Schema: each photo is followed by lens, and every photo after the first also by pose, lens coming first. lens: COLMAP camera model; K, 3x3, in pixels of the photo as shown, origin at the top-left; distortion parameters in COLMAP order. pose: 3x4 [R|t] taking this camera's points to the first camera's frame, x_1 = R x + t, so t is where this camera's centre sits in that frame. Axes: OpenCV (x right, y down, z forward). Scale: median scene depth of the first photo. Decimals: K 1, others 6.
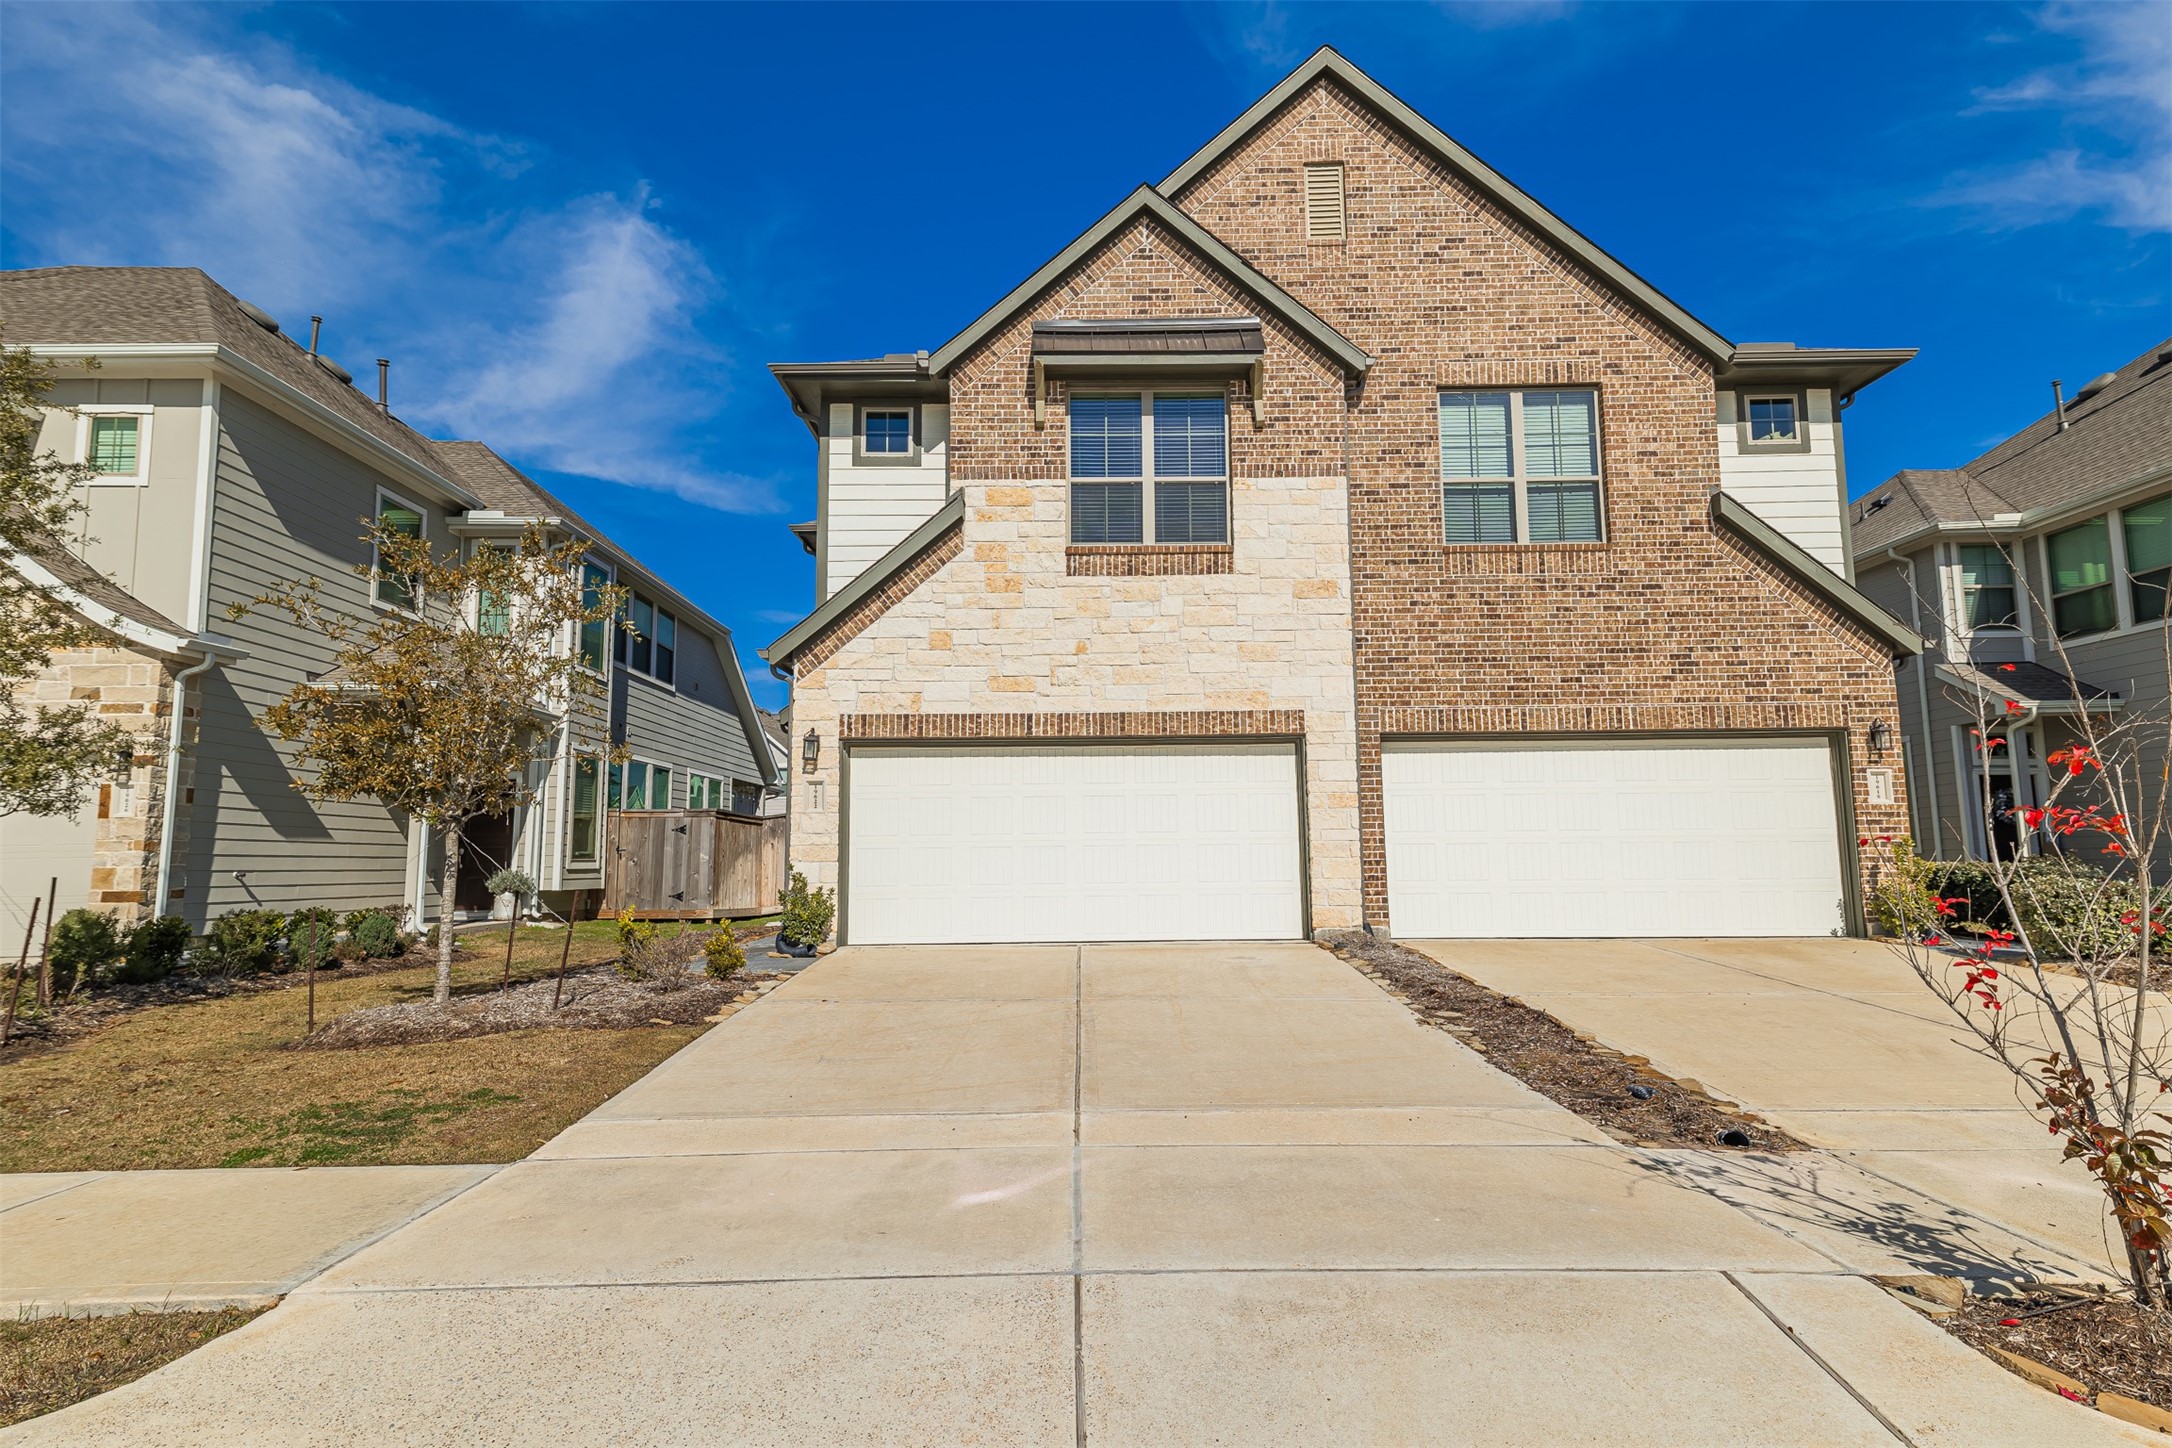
lens RADIAL K [[1216.7, 0, 1086.9], [0, 1216.7, 719.2], [0, 0, 1]] dist [0.006857, 0.000570]
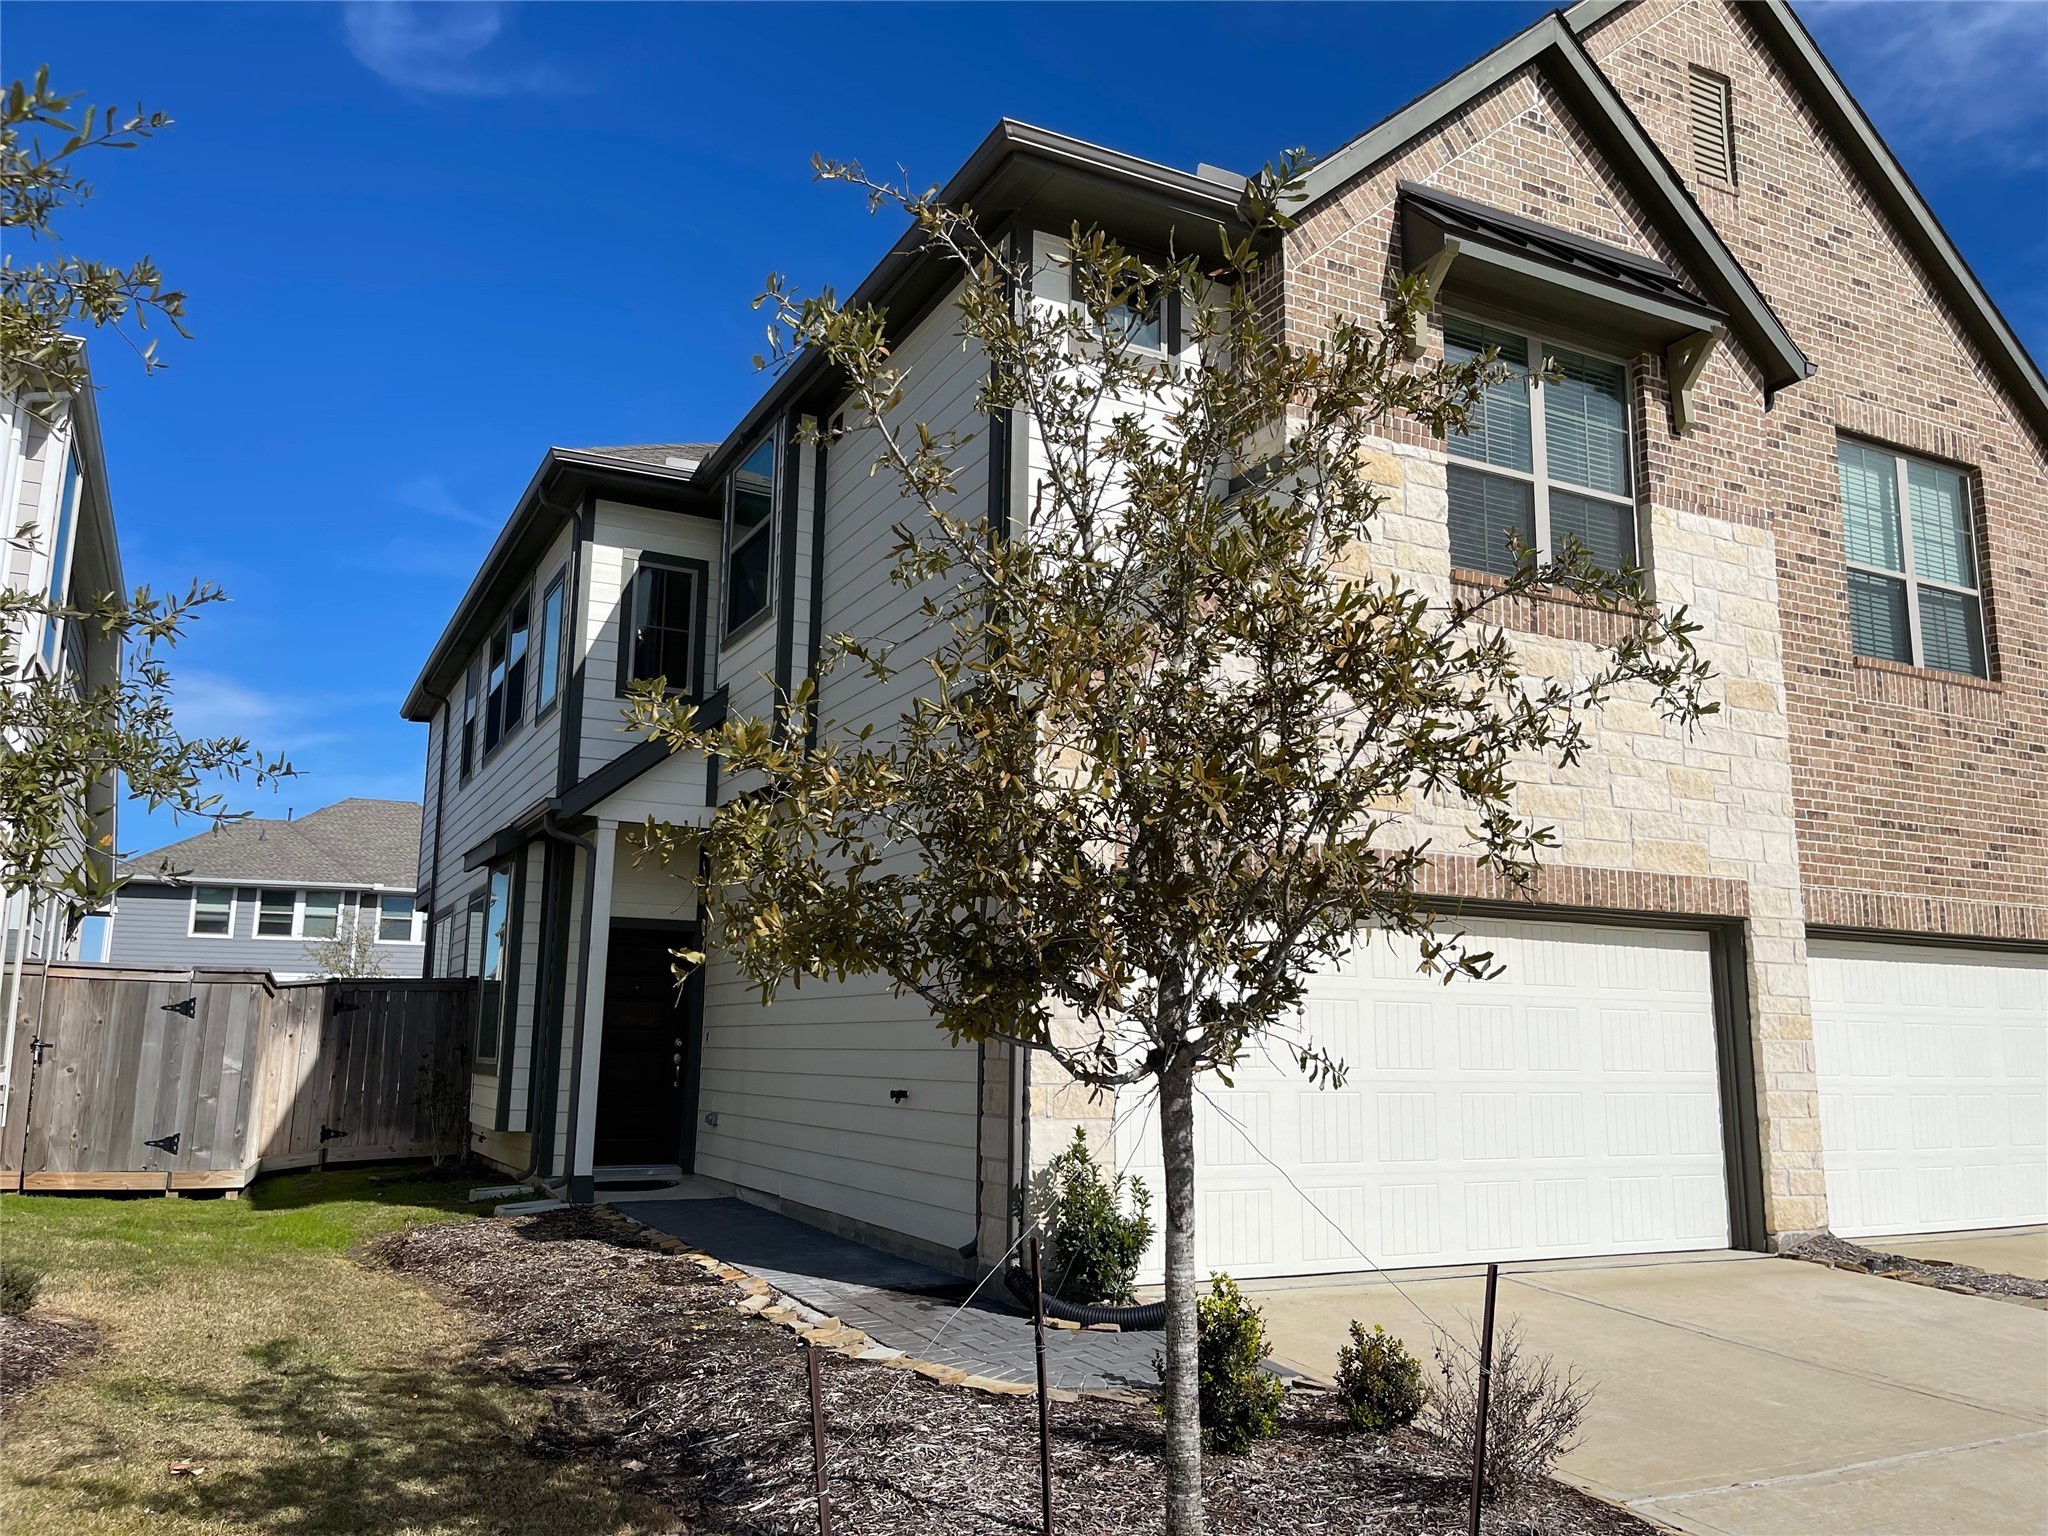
lens RADIAL K [[1539.4, 0, 1023.0], [0, 1539.4, 770.3], [0, 0, 1]] dist [0.003129, -0.005598]
pose [[0.890754, 0.103682, 0.442501, -0.503380], [-0.077287, 0.994006, -0.077324, 0.025345], [-0.447866, 0.034677, 0.893428, 0.437560]]
